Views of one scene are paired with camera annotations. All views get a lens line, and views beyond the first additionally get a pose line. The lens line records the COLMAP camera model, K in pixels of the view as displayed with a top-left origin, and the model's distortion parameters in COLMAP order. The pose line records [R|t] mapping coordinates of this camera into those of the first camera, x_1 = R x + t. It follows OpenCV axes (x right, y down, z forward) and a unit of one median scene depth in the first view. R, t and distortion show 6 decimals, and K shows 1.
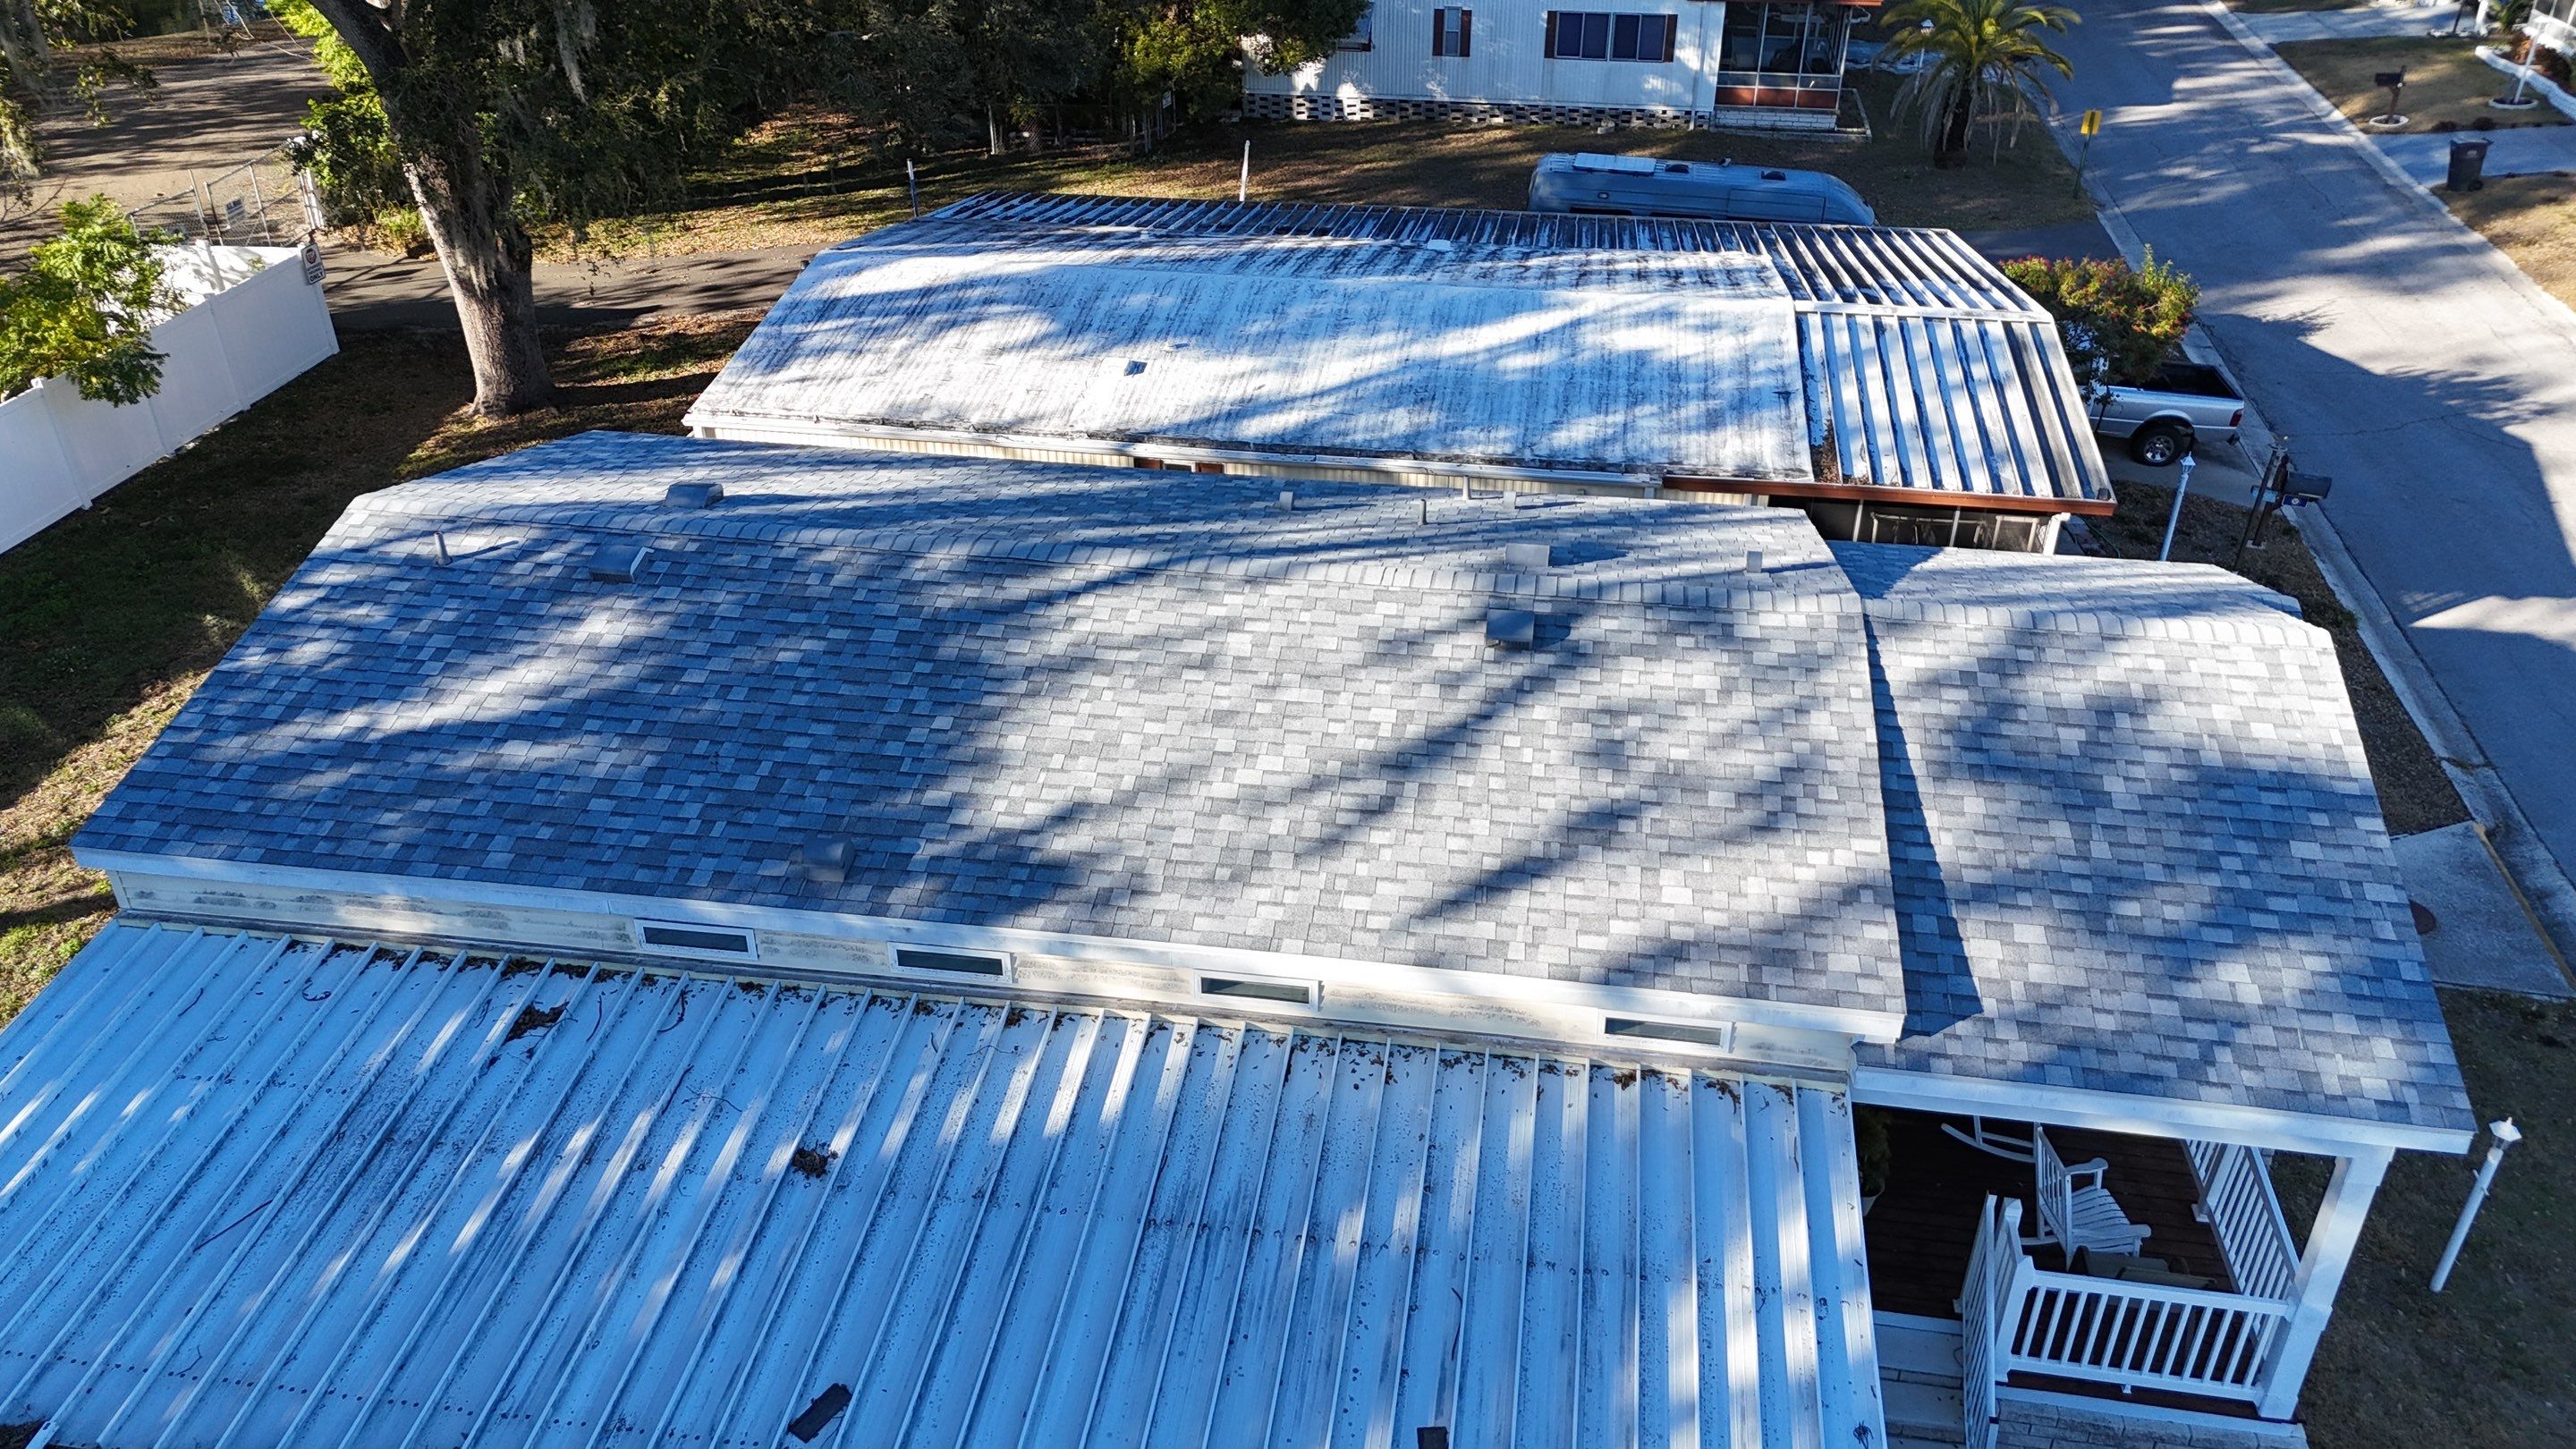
lens RADIAL K [[1895.5, 0, 1274.5], [0, 1895.5, 721.6], [0, 0, 1]] dist [0.048491, -0.039536]
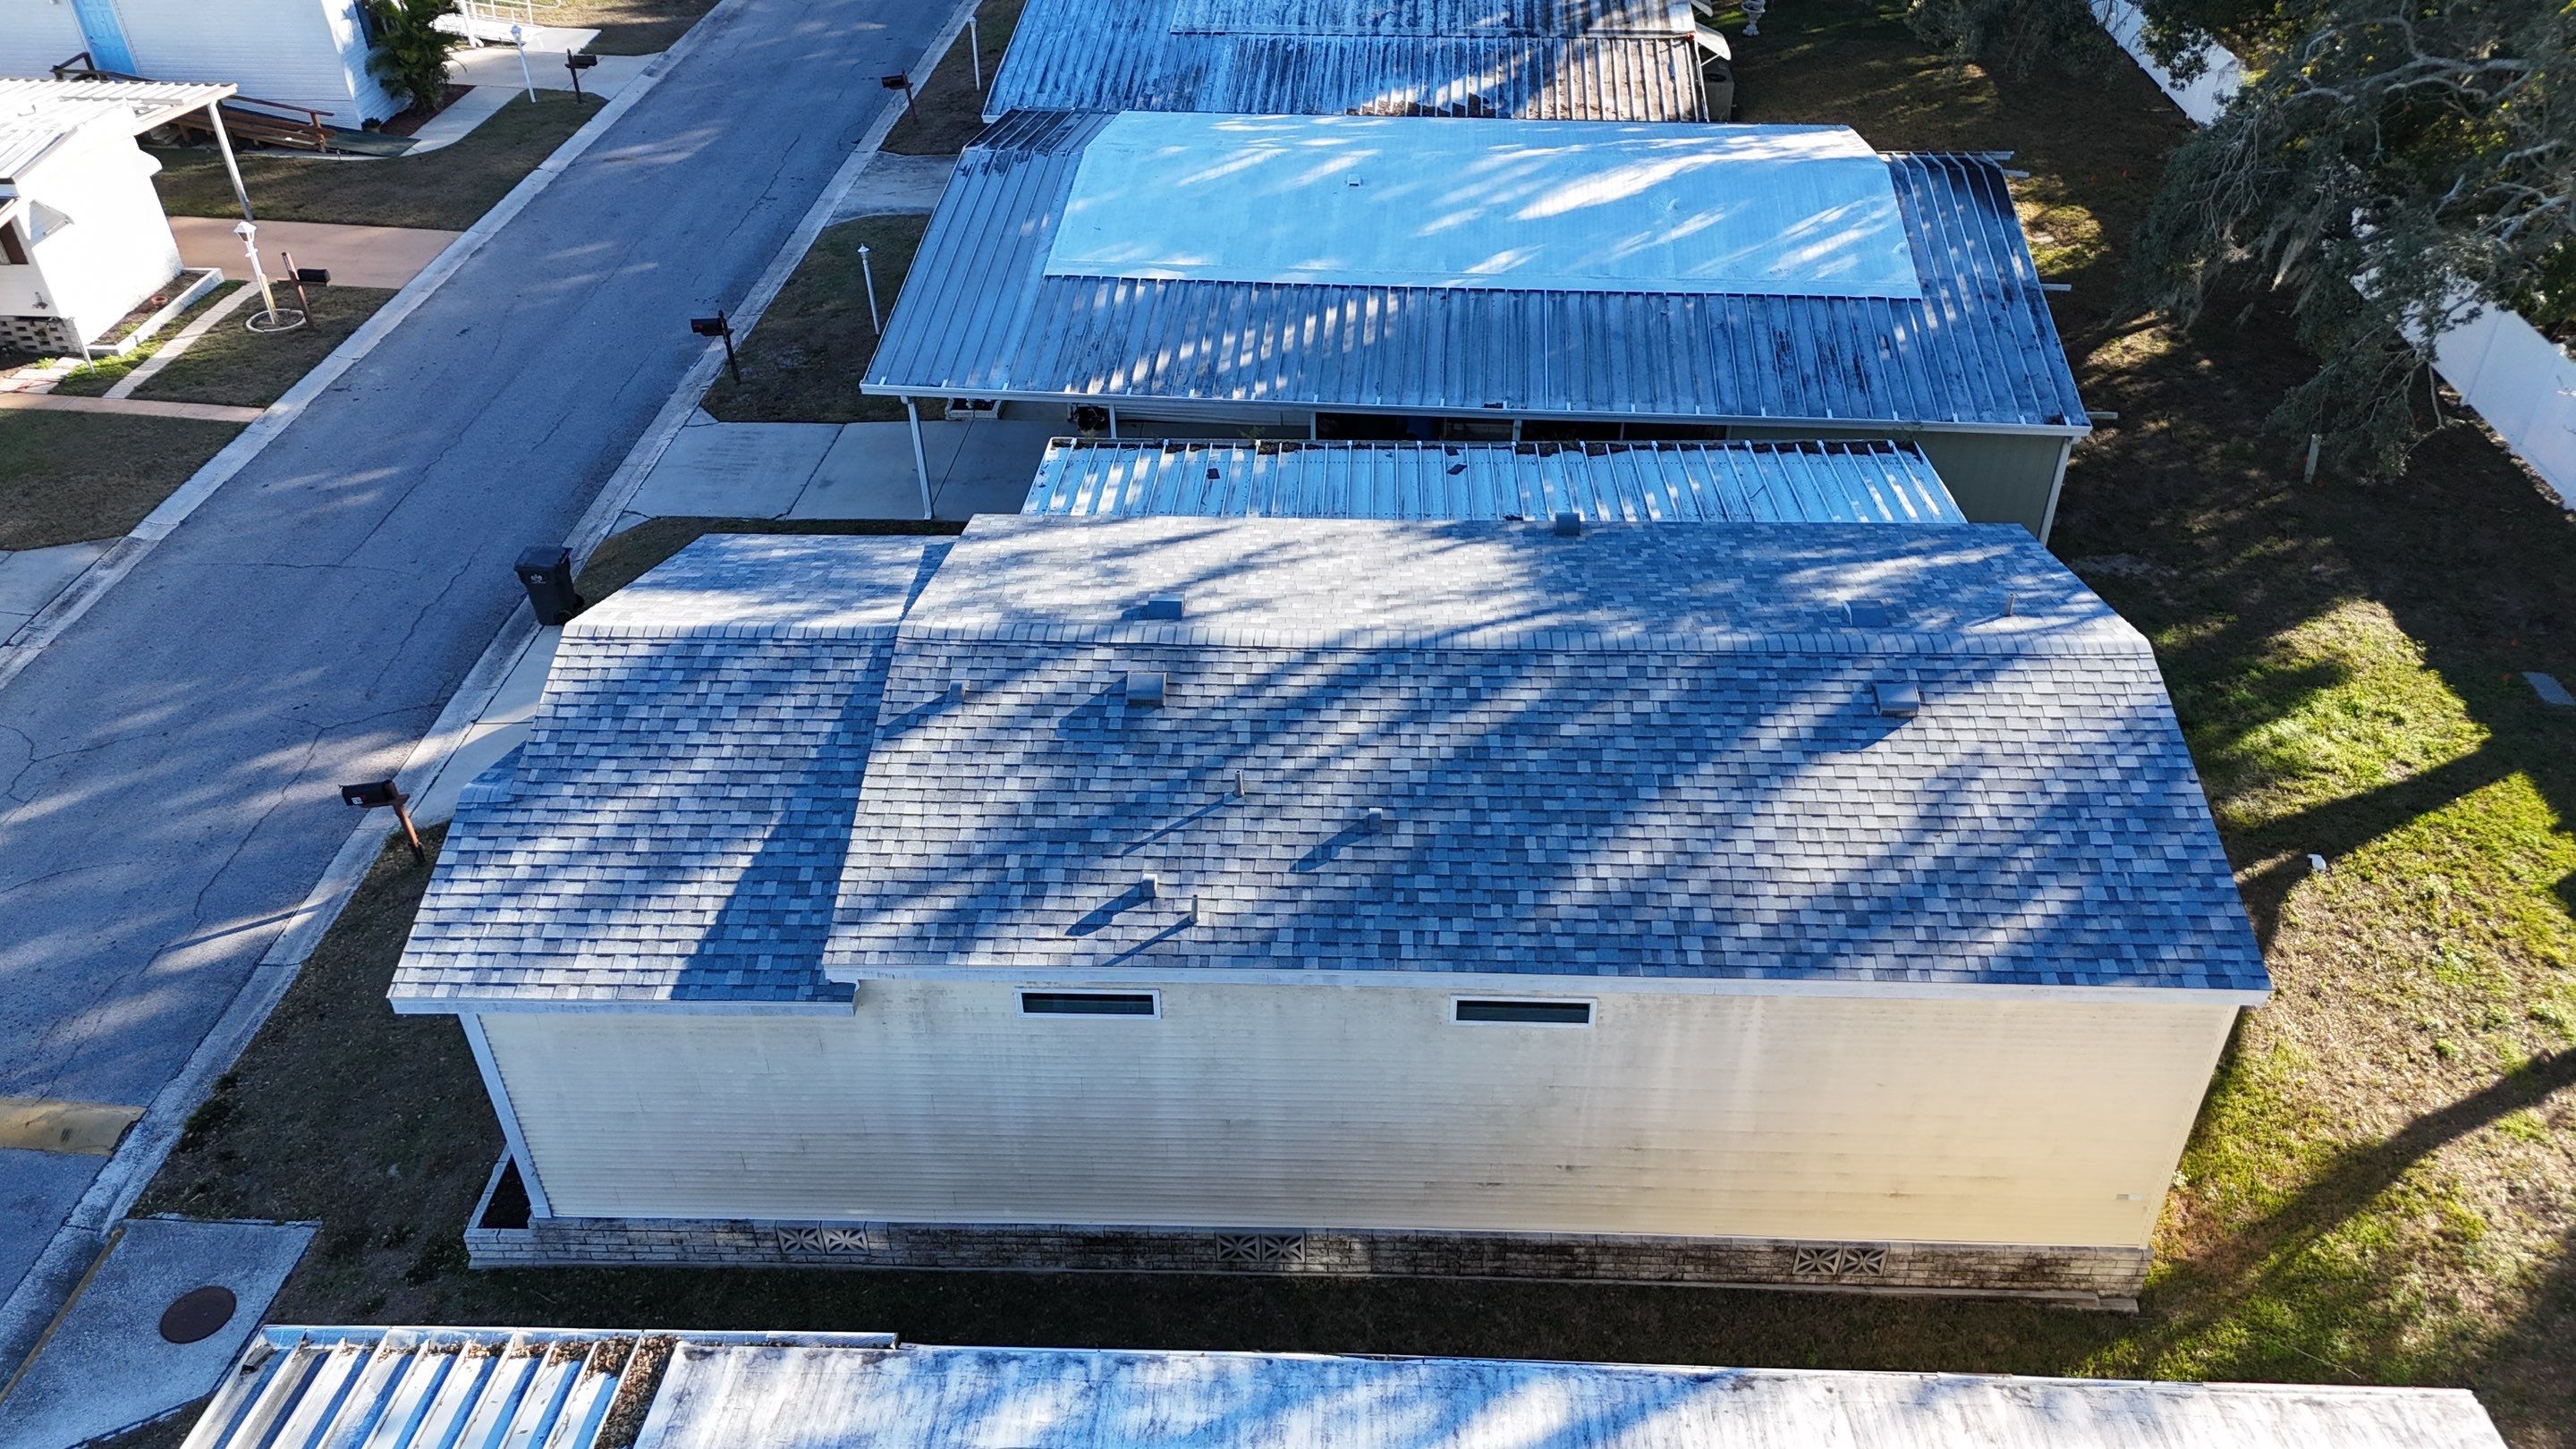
lens RADIAL K [[1895.5, 0, 1275.0], [0, 1895.5, 727.4], [0, 0, 1]] dist [0.048491, -0.039536]
pose [[-0.993397, 0.071068, -0.090064, 0.166275], [-0.054069, 0.402365, 0.913881, -1.184973], [0.101187, 0.912716, -0.395866, 1.524584]]
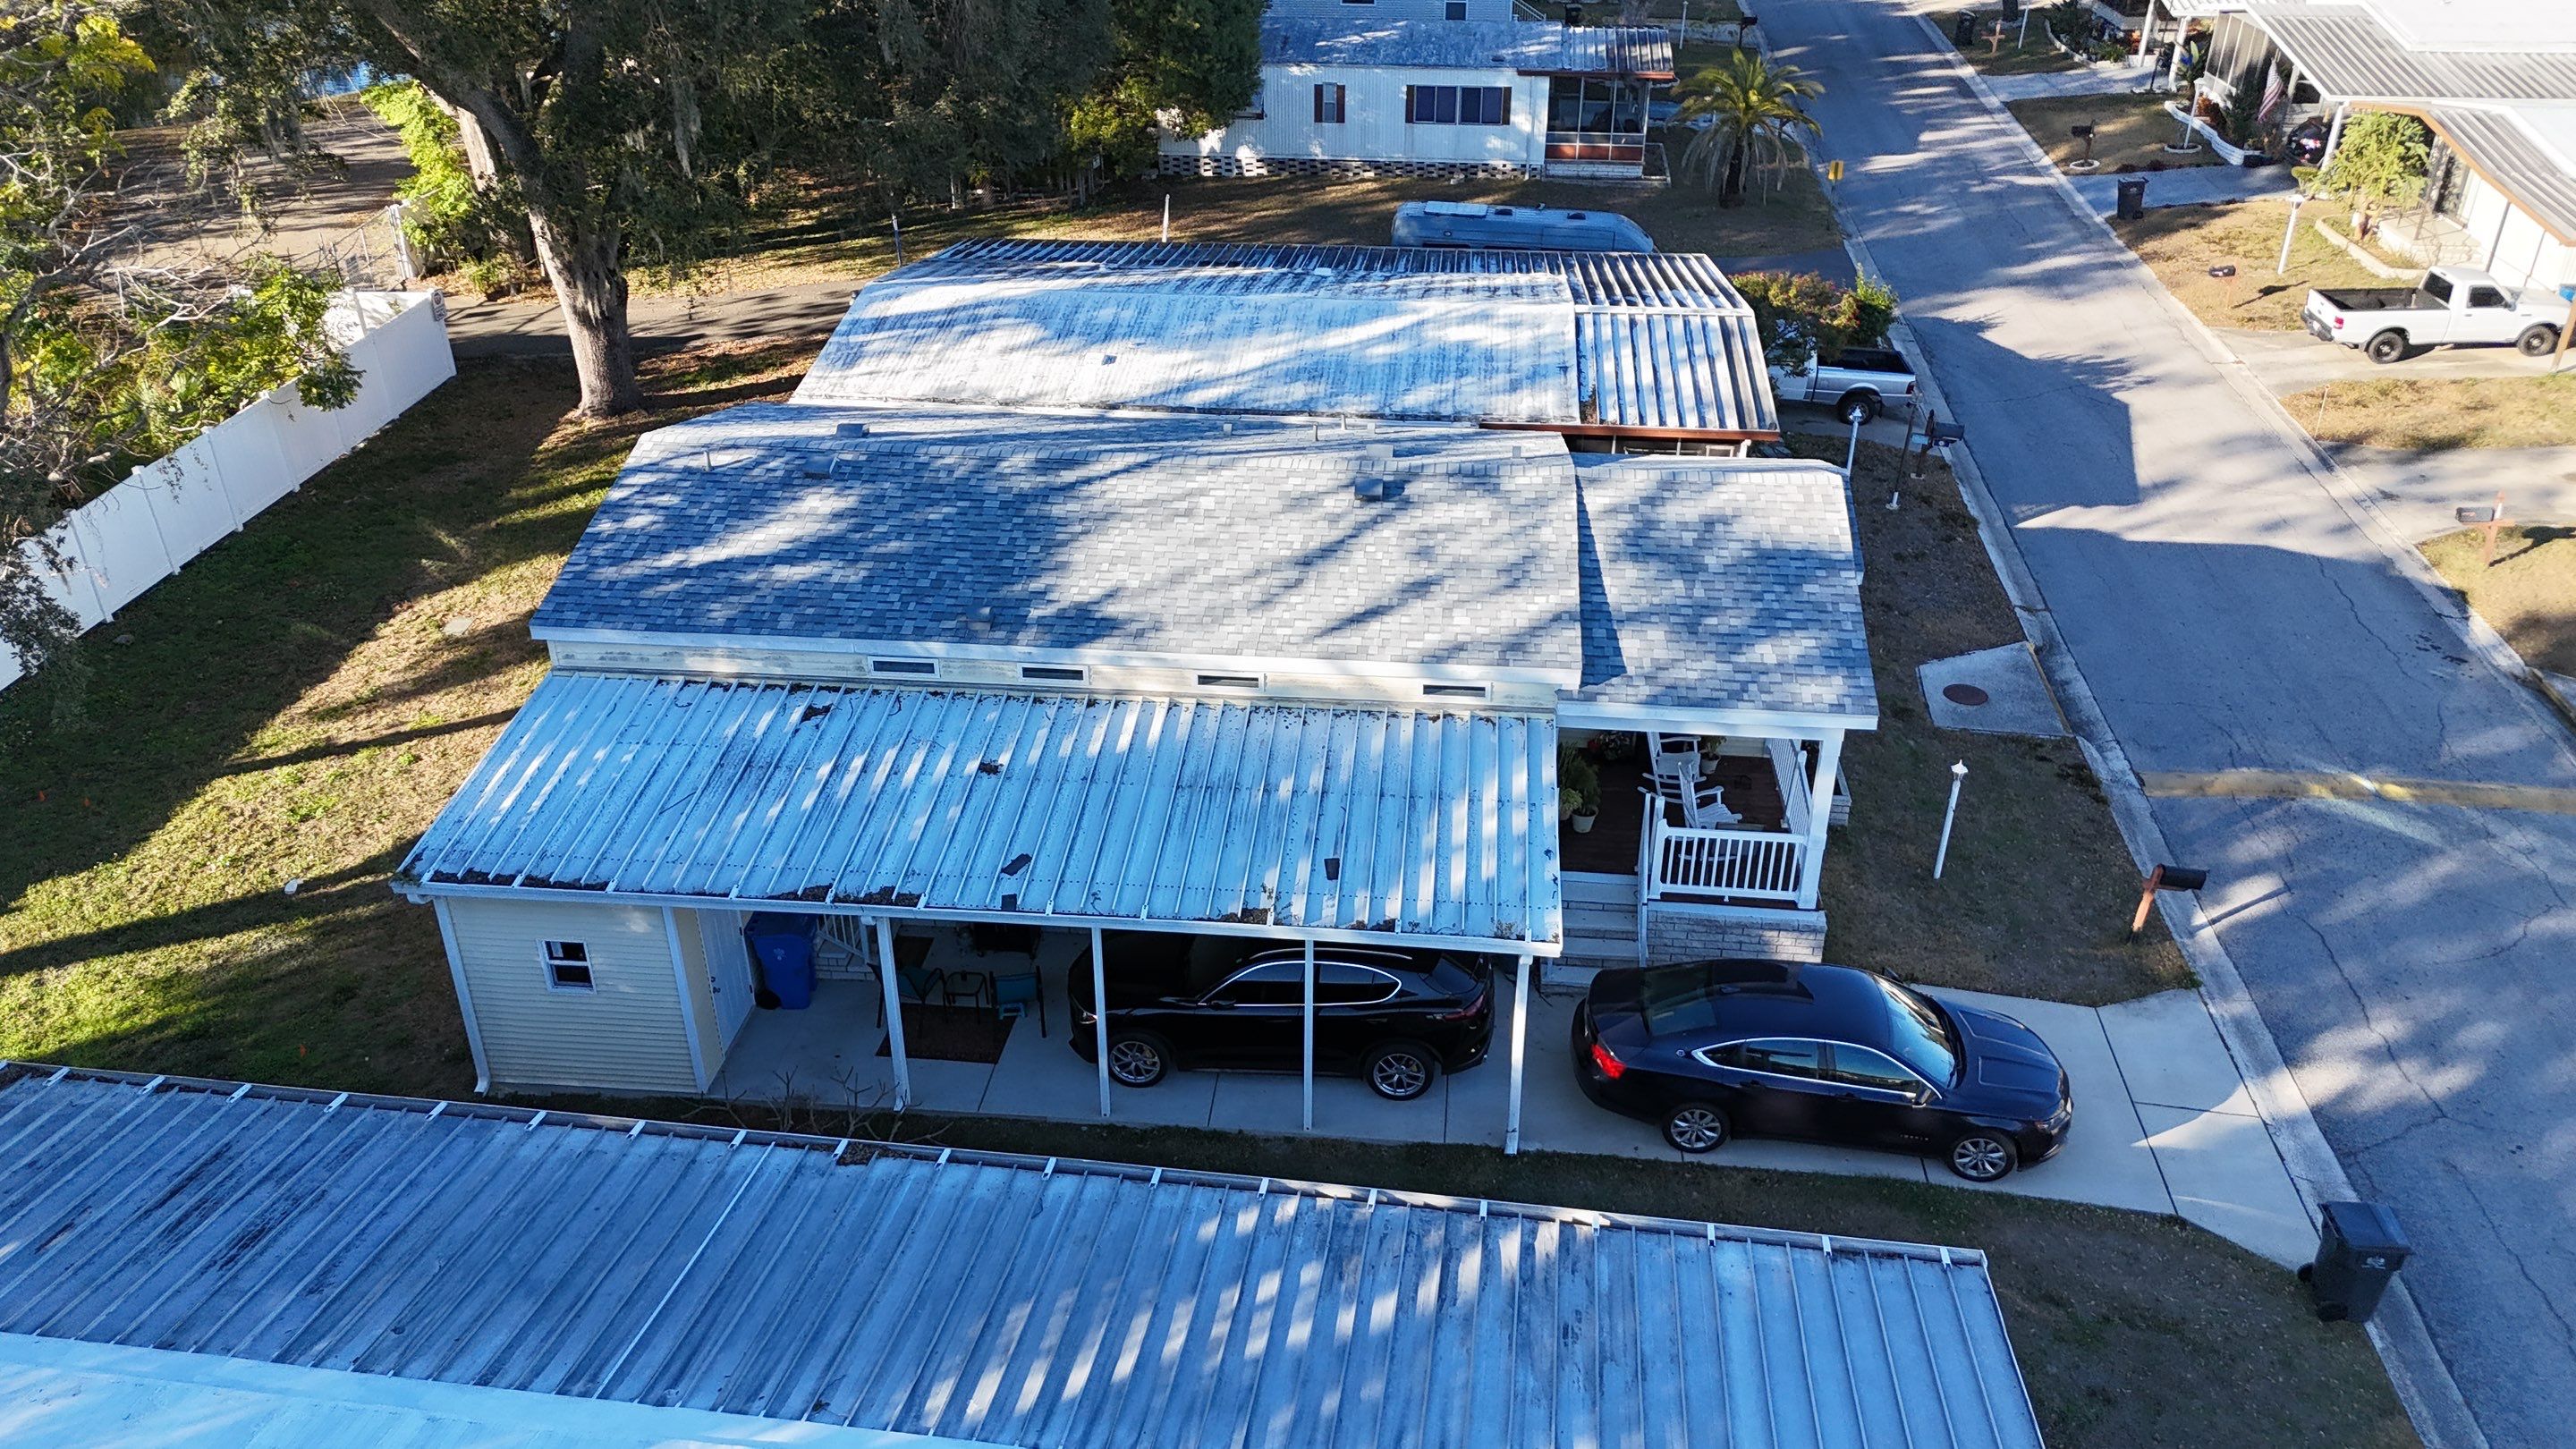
lens RADIAL K [[1895.5, 0, 1283.1], [0, 1895.5, 726.1], [0, 0, 1]] dist [0.048491, -0.039536]
pose [[0.998026, -0.031345, 0.054426, -0.045837], [0.032430, 0.999290, -0.019162, 0.178685], [-0.053786, 0.020889, 0.998334, -0.625632]]
